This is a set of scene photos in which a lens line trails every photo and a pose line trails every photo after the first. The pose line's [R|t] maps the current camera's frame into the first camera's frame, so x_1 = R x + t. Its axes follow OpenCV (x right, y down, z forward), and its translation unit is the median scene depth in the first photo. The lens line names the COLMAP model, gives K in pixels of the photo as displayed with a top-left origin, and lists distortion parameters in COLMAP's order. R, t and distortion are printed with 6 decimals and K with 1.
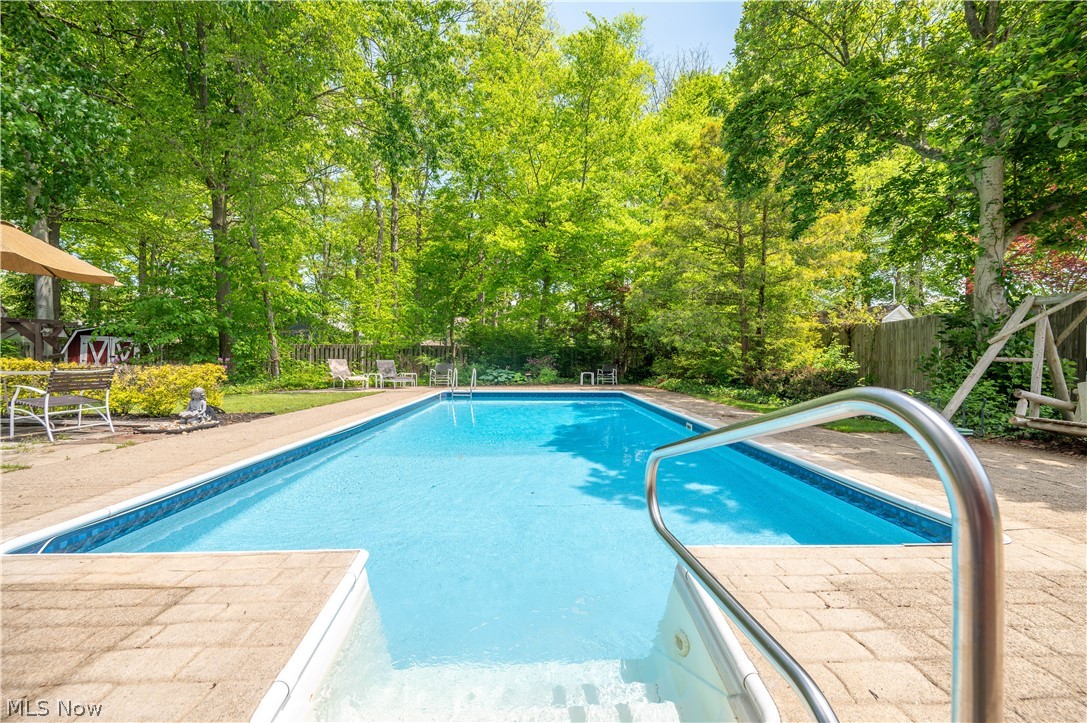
lens RADIAL K [[429.7, 0, 513.2], [0, 429.7, 359.2], [0, 0, 1]] dist [-0.001043, -0.000100]
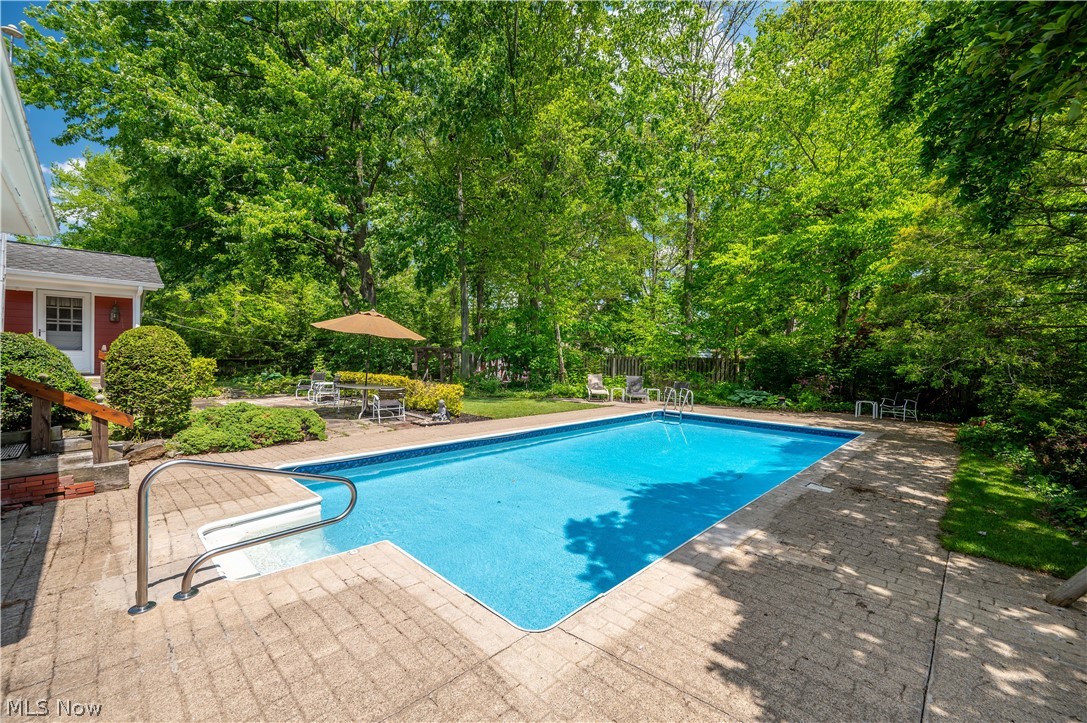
lens RADIAL K [[429.7, 0, 513.2], [0, 429.7, 359.2], [0, 0, 1]] dist [-0.001043, -0.000100]
pose [[0.641844, 0.009051, -0.766782, 0.771170], [0.002042, 0.999907, 0.013512, -0.120656], [0.766832, -0.010238, 0.641766, 0.131010]]
